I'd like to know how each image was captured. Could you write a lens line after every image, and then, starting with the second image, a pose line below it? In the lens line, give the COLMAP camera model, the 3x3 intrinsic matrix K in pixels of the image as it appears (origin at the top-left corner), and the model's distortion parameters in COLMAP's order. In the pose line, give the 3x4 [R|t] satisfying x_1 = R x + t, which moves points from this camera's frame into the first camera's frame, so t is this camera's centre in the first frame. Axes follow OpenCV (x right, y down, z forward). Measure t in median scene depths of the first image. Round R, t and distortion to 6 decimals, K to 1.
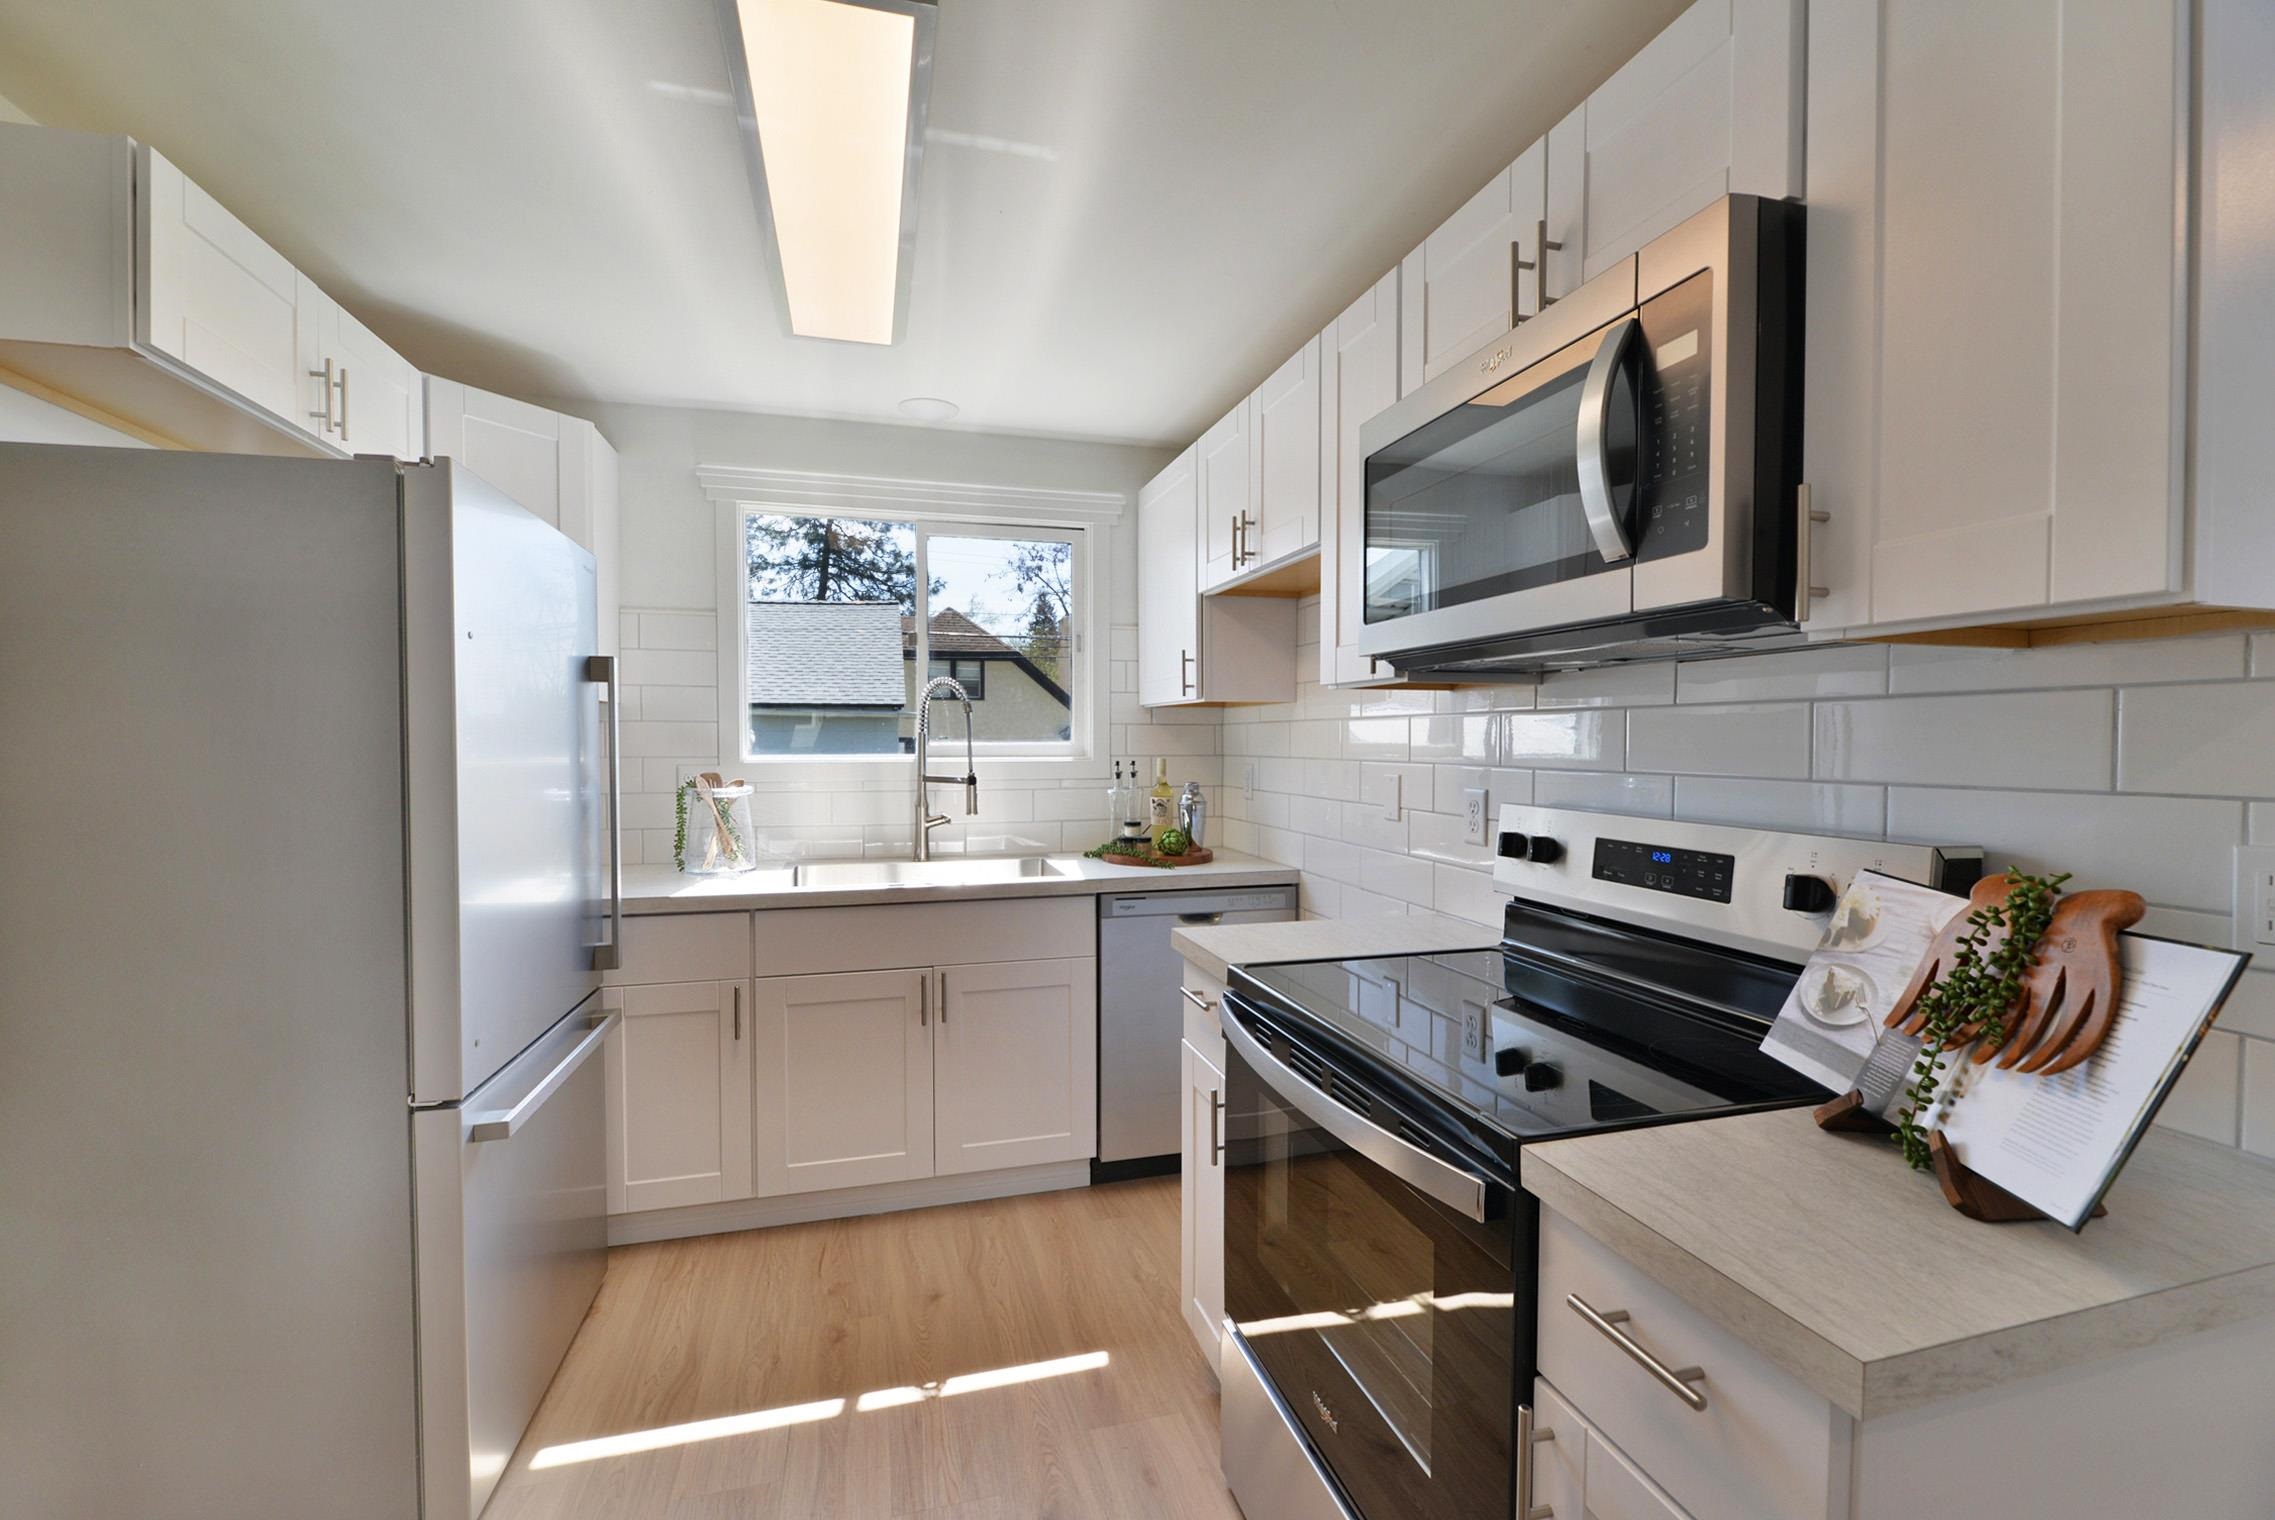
lens RADIAL K [[961.0, 0, 1137.5], [0, 961.0, 760.0], [0, 0, 1]] dist [-0.010441, 0.000485]
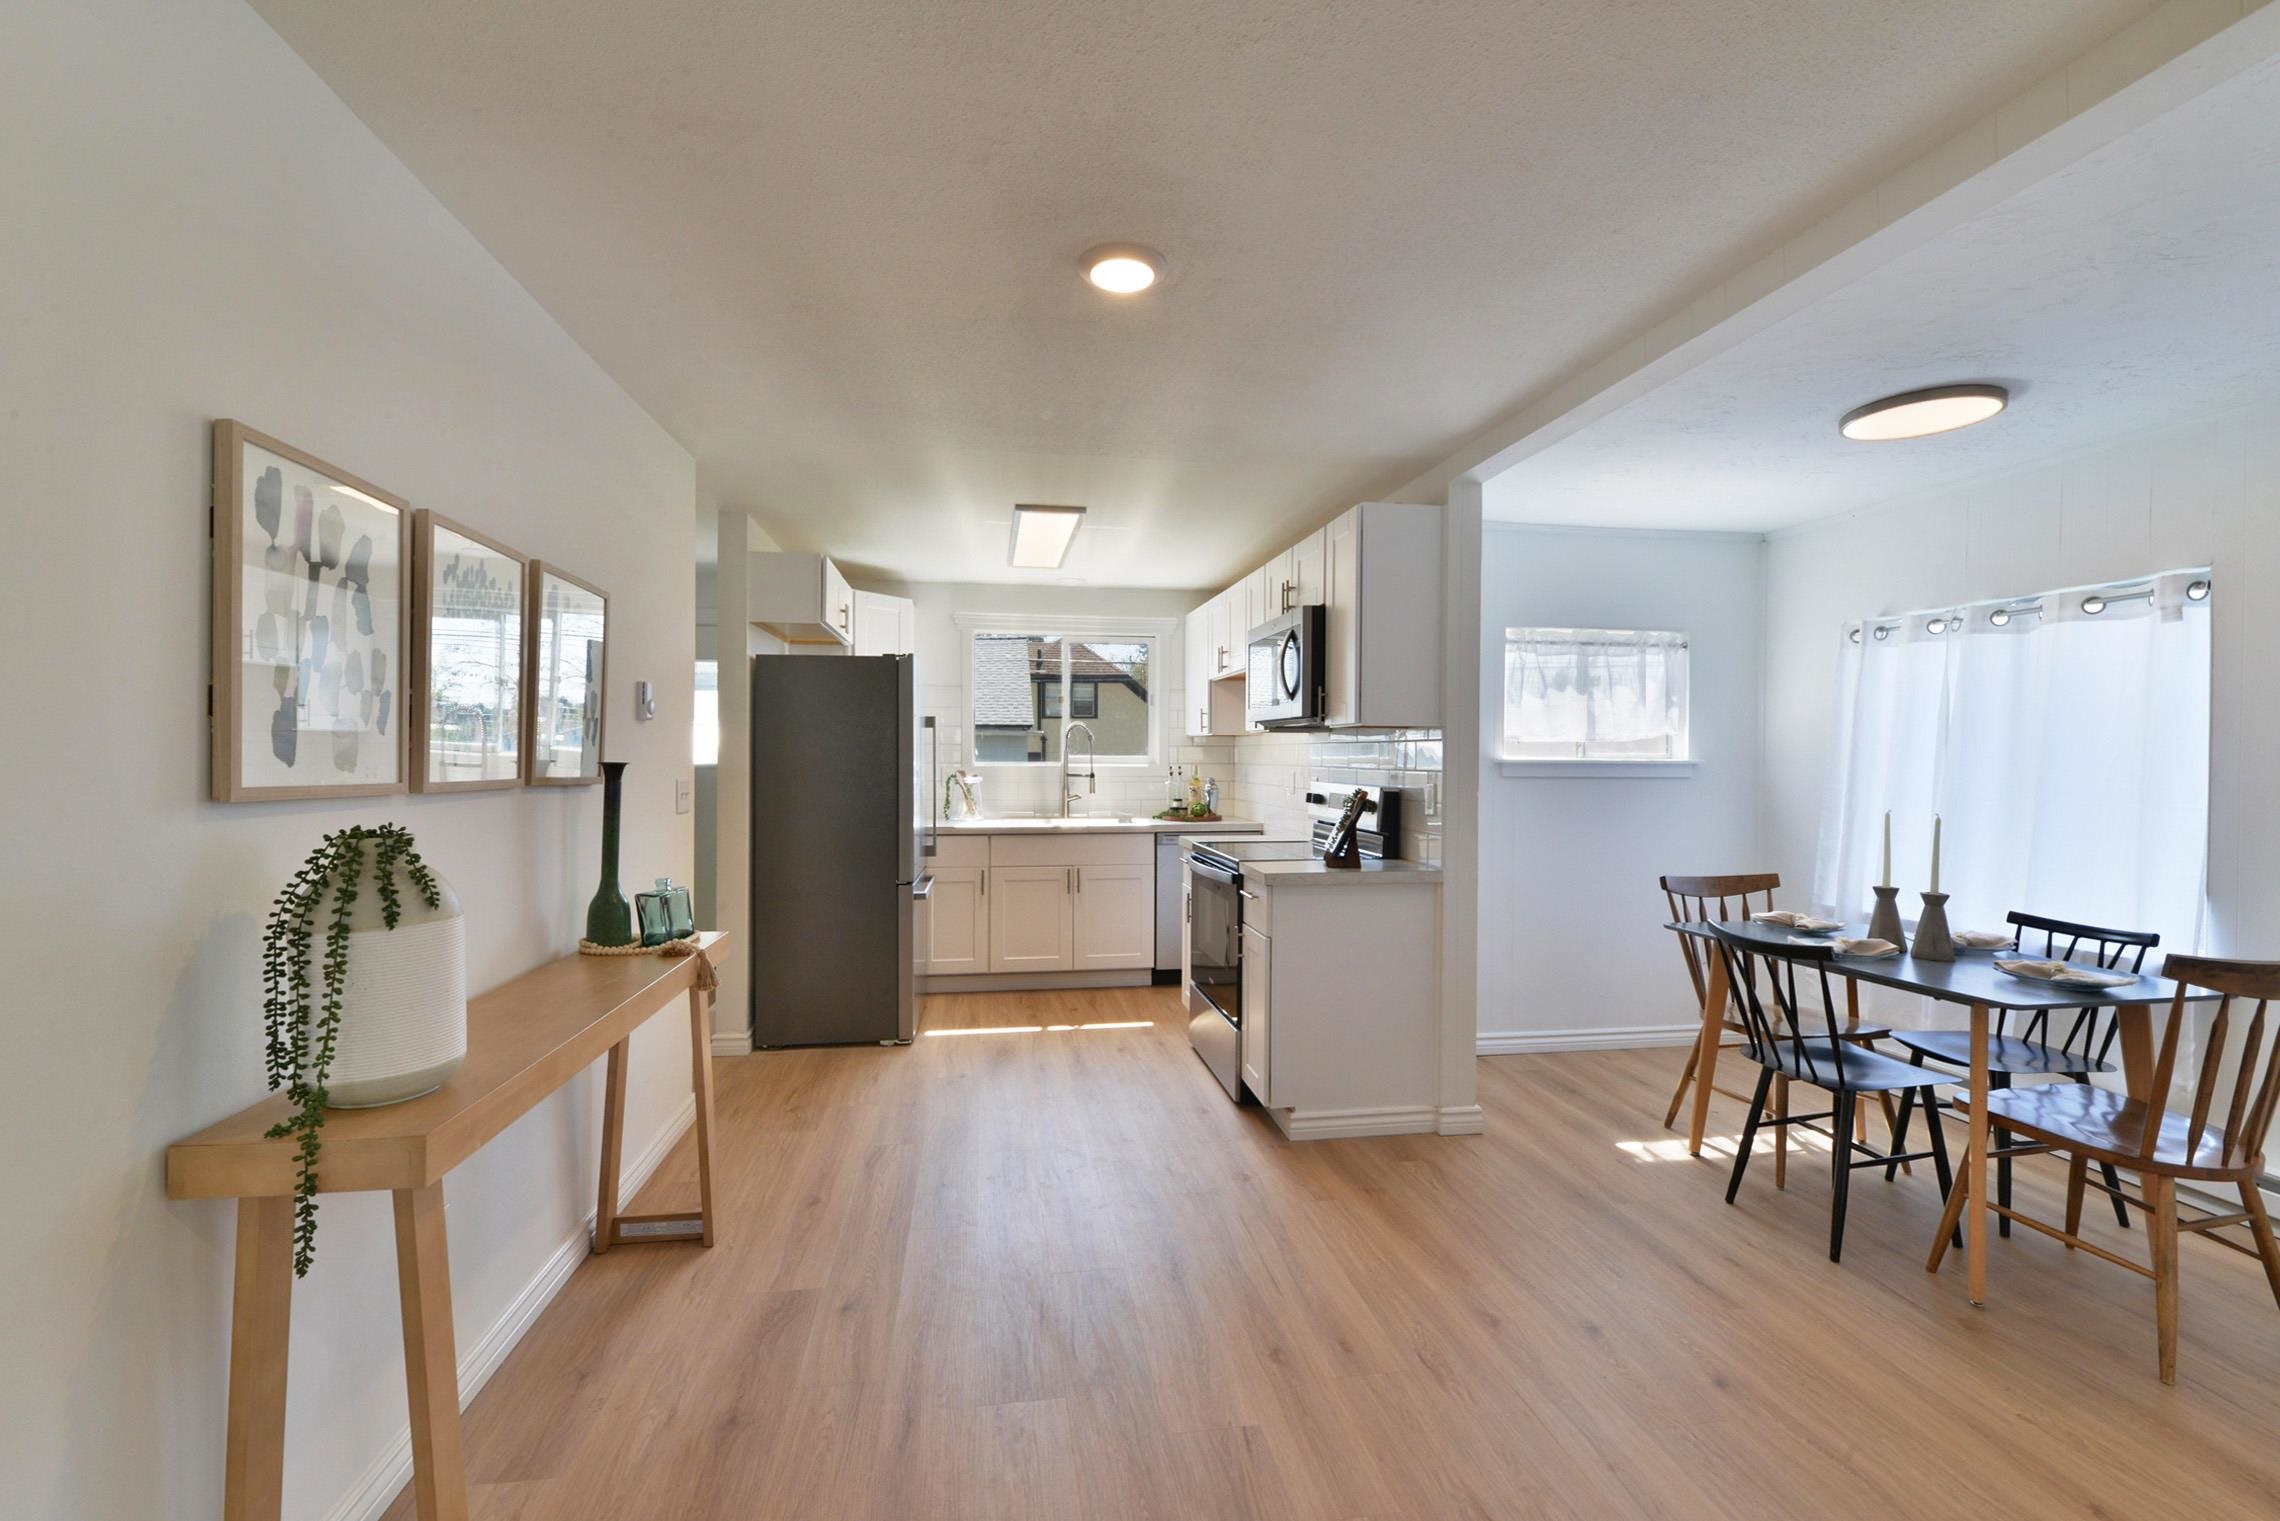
lens RADIAL K [[963.1, 0, 1140.0], [0, 963.1, 760.5], [0, 0, 1]] dist [-0.010441, 0.000485]
pose [[0.993597, 0.004934, -0.112874, 0.144634], [-0.006637, 0.999870, -0.014719, 0.019793], [0.112786, 0.015374, 0.993500, -0.938775]]
